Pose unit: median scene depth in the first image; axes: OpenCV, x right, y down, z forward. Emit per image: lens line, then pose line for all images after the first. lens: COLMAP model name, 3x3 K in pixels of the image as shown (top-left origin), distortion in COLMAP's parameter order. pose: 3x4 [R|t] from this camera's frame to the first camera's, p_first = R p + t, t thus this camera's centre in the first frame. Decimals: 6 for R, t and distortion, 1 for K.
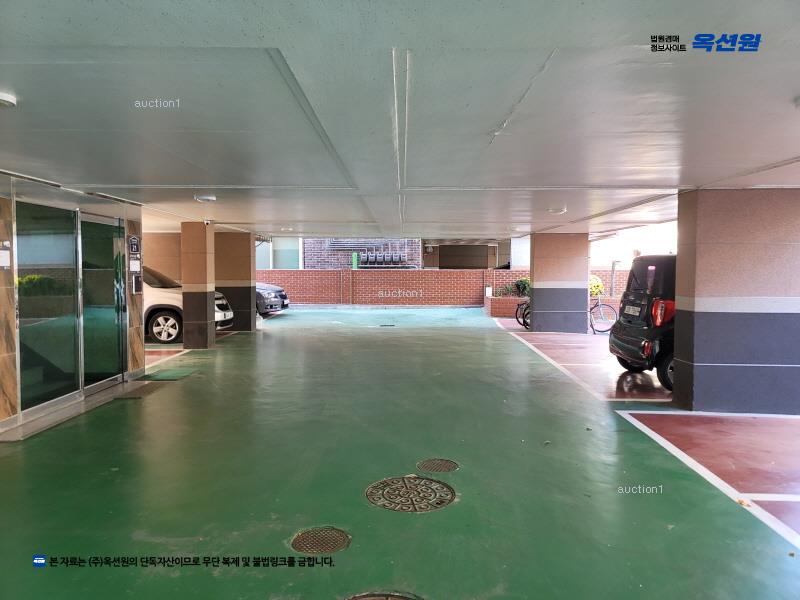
lens RADIAL K [[583.5, 0, 412.8], [0, 583.5, 290.4], [0, 0, 1]] dist [0.095633, -0.092519]
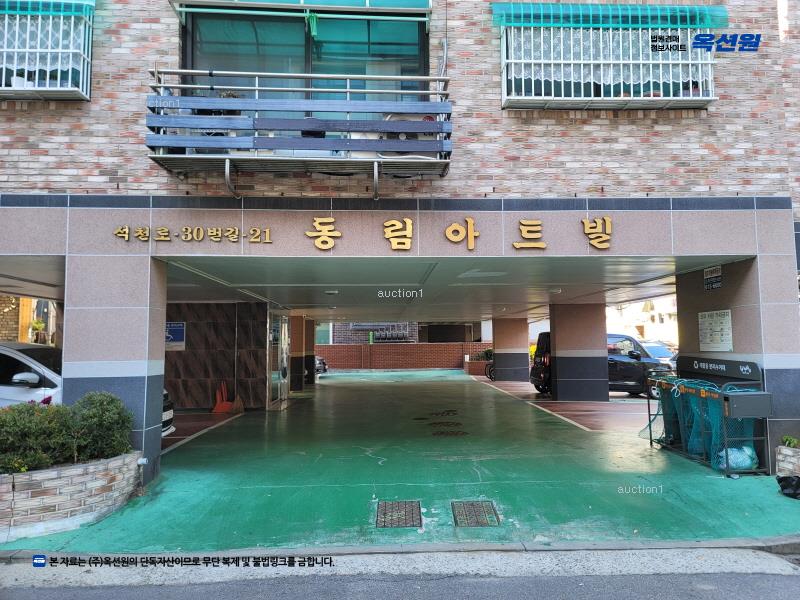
lens RADIAL K [[583.5, 0, 412.8], [0, 583.5, 290.4], [0, 0, 1]] dist [0.095633, -0.092519]
pose [[0.999155, -0.010143, 0.039839, -0.059880], [0.015335, 0.991097, -0.132253, 0.026375], [-0.038143, 0.132752, 0.990415, -0.456333]]
